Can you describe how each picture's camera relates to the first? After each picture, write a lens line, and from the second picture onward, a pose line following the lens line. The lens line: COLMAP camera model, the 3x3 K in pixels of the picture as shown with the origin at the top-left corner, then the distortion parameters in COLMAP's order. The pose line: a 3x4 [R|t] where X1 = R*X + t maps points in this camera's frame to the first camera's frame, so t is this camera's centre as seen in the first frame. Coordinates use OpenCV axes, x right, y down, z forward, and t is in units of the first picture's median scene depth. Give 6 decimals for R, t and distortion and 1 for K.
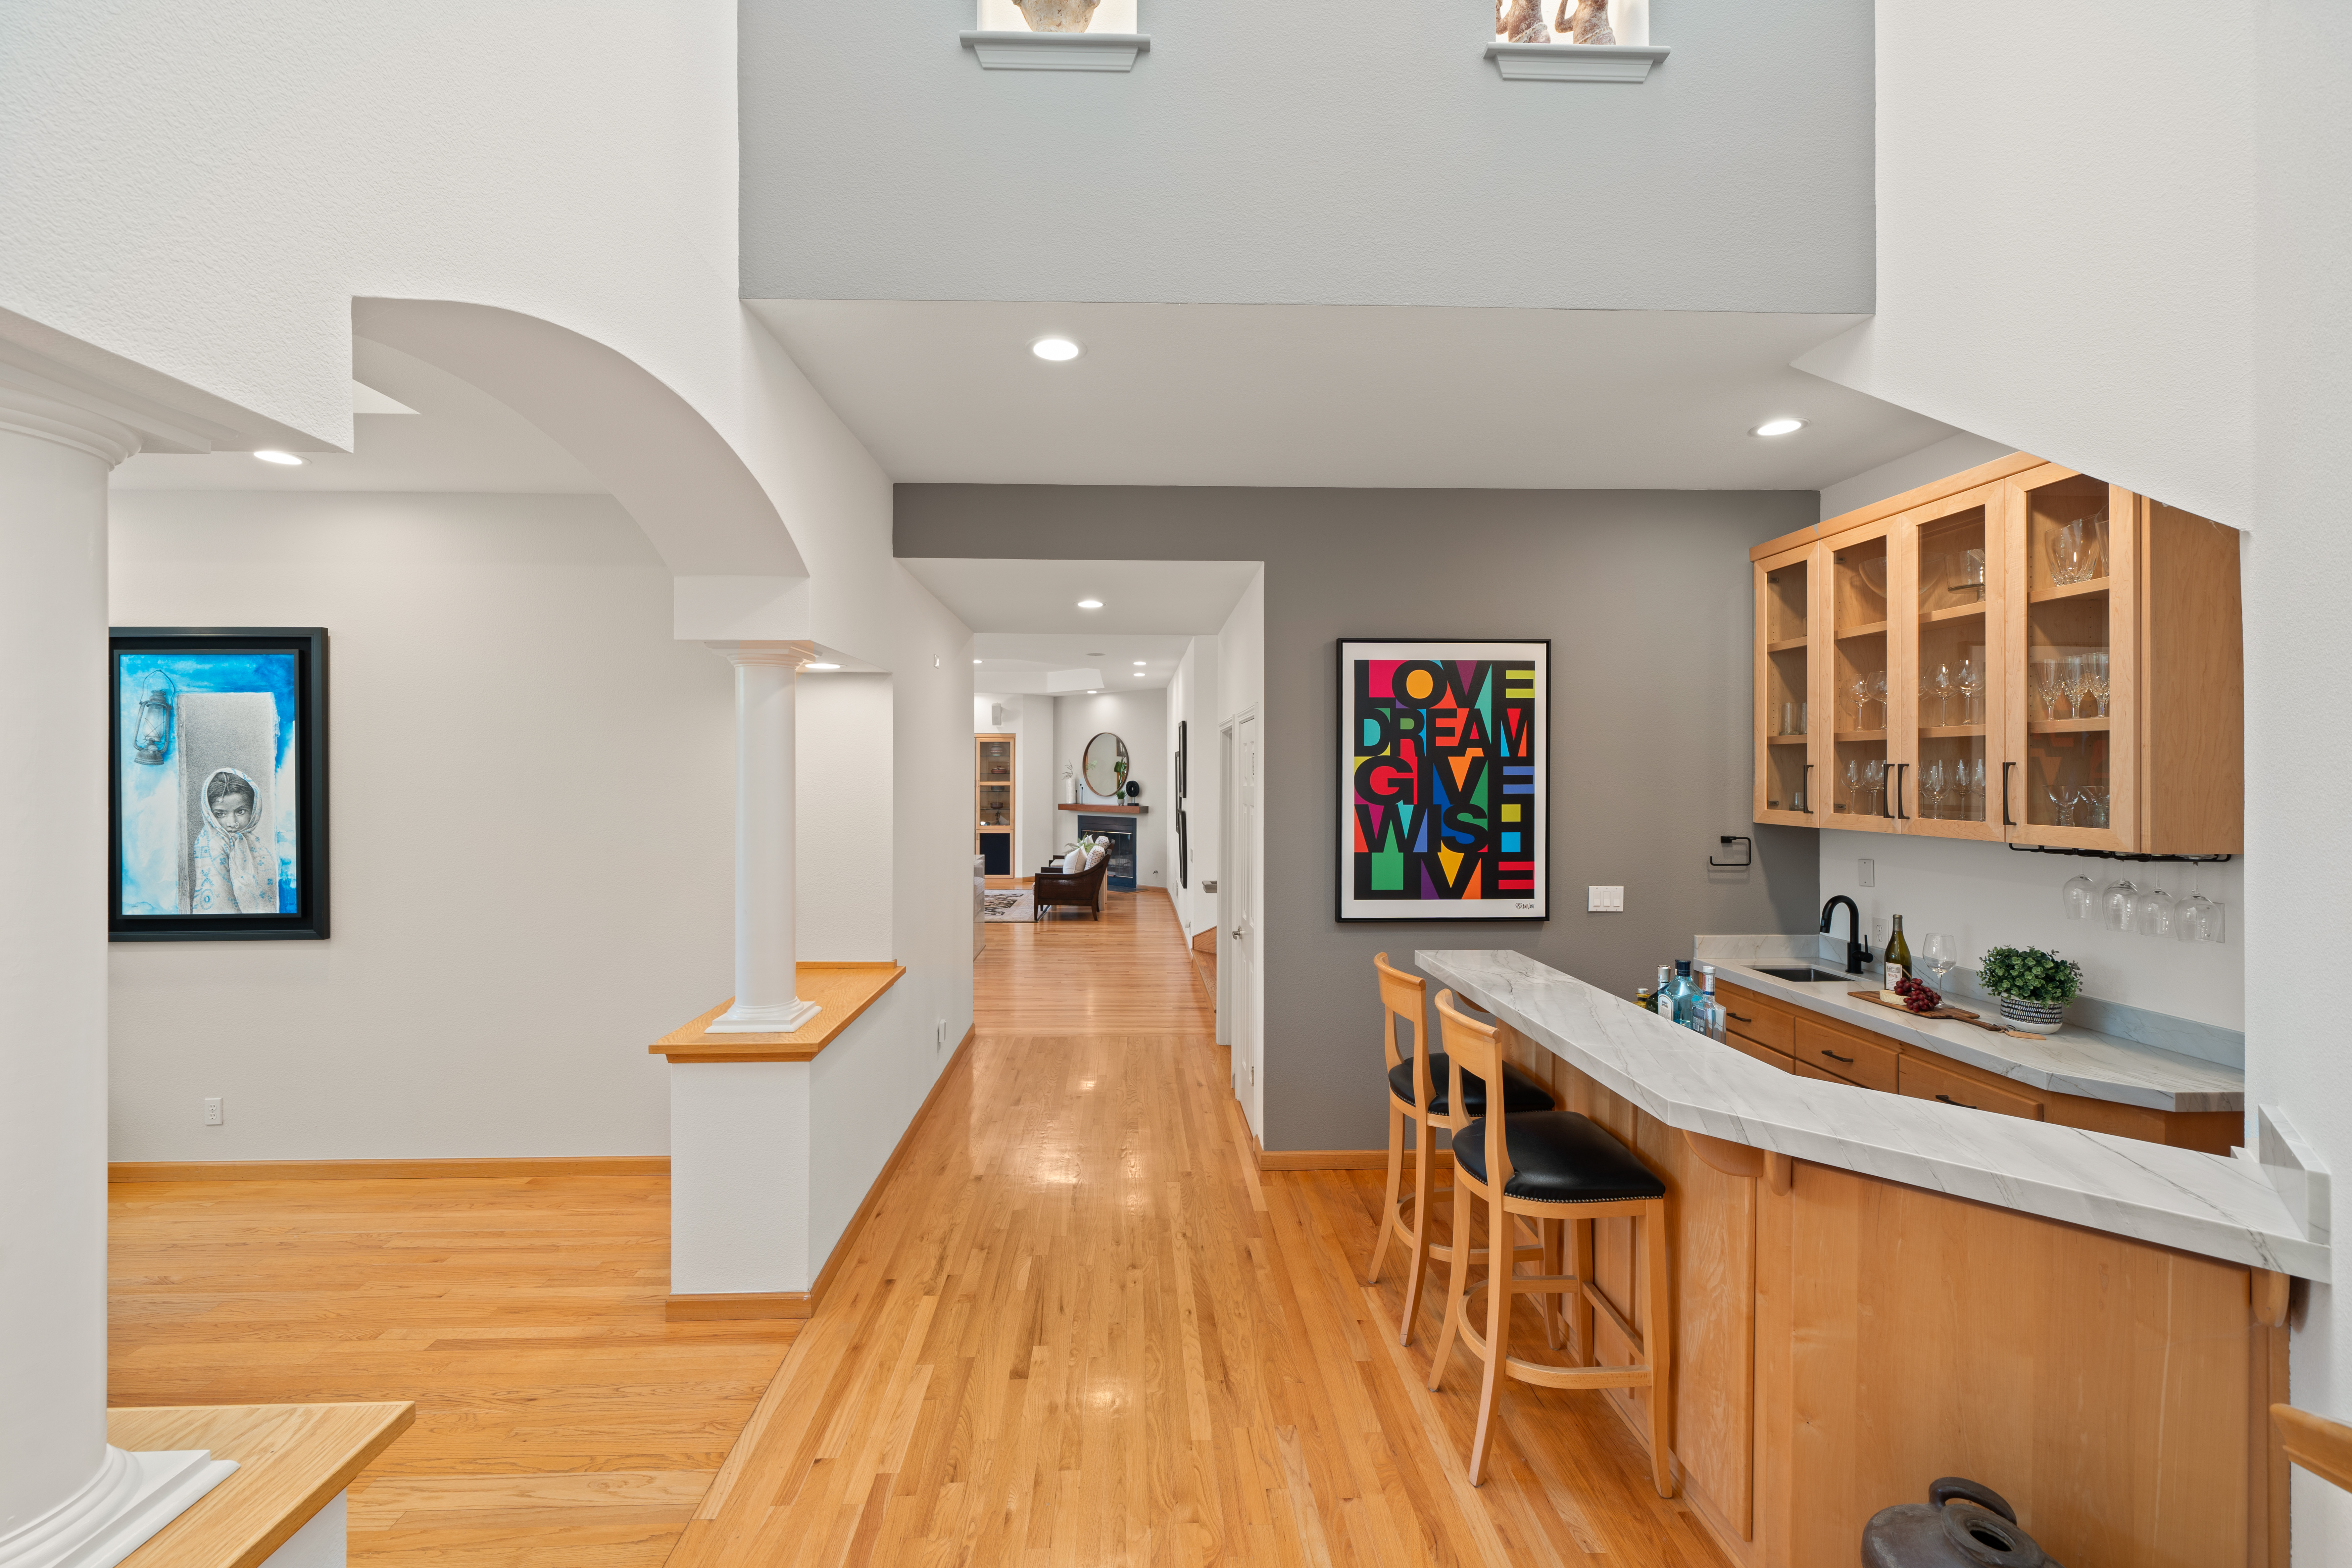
lens RADIAL K [[958.3, 0, 1171.2], [0, 958.3, 762.0], [0, 0, 1]] dist [-0.001014, -0.000023]
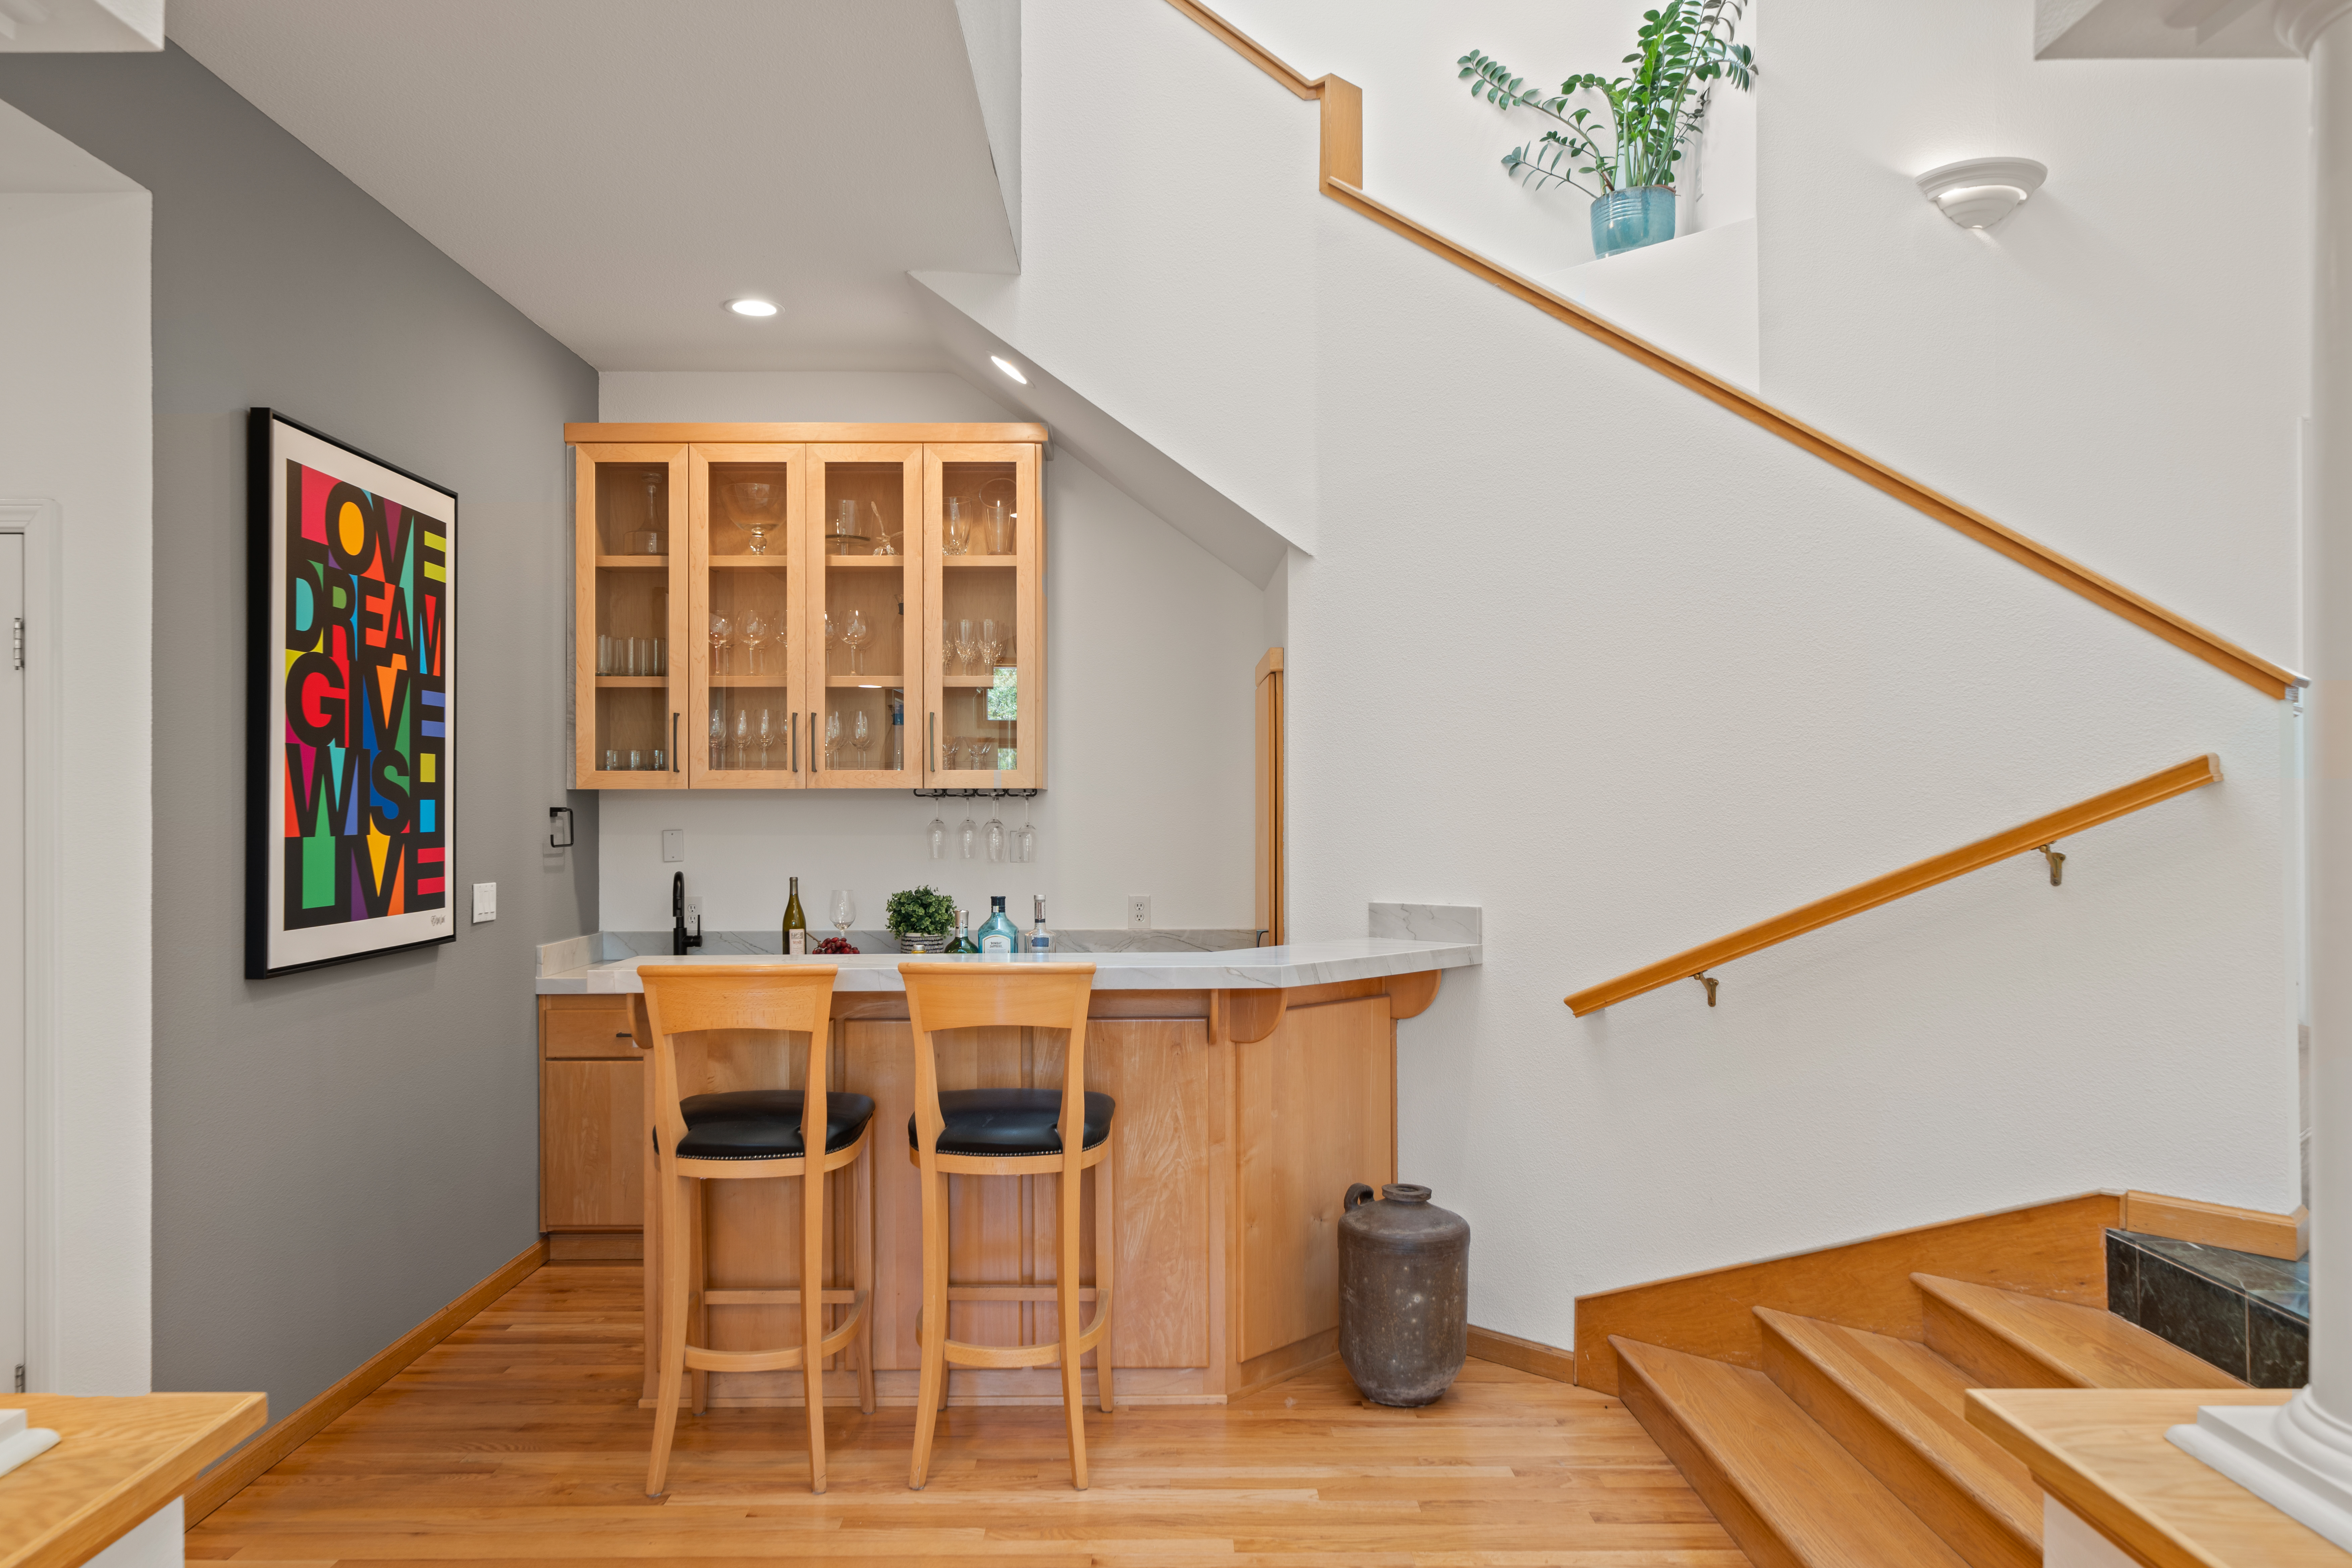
lens RADIAL K [[1608.3, 0, 1183.3], [0, 1608.3, 799.4], [0, 0, 1]] dist [0.004896, 0.000542]
pose [[-0.009775, 0.006240, 0.999933, -0.665840], [-0.004584, 0.999970, -0.006285, 0.077329], [-0.999942, -0.004645, -0.009746, 0.533003]]
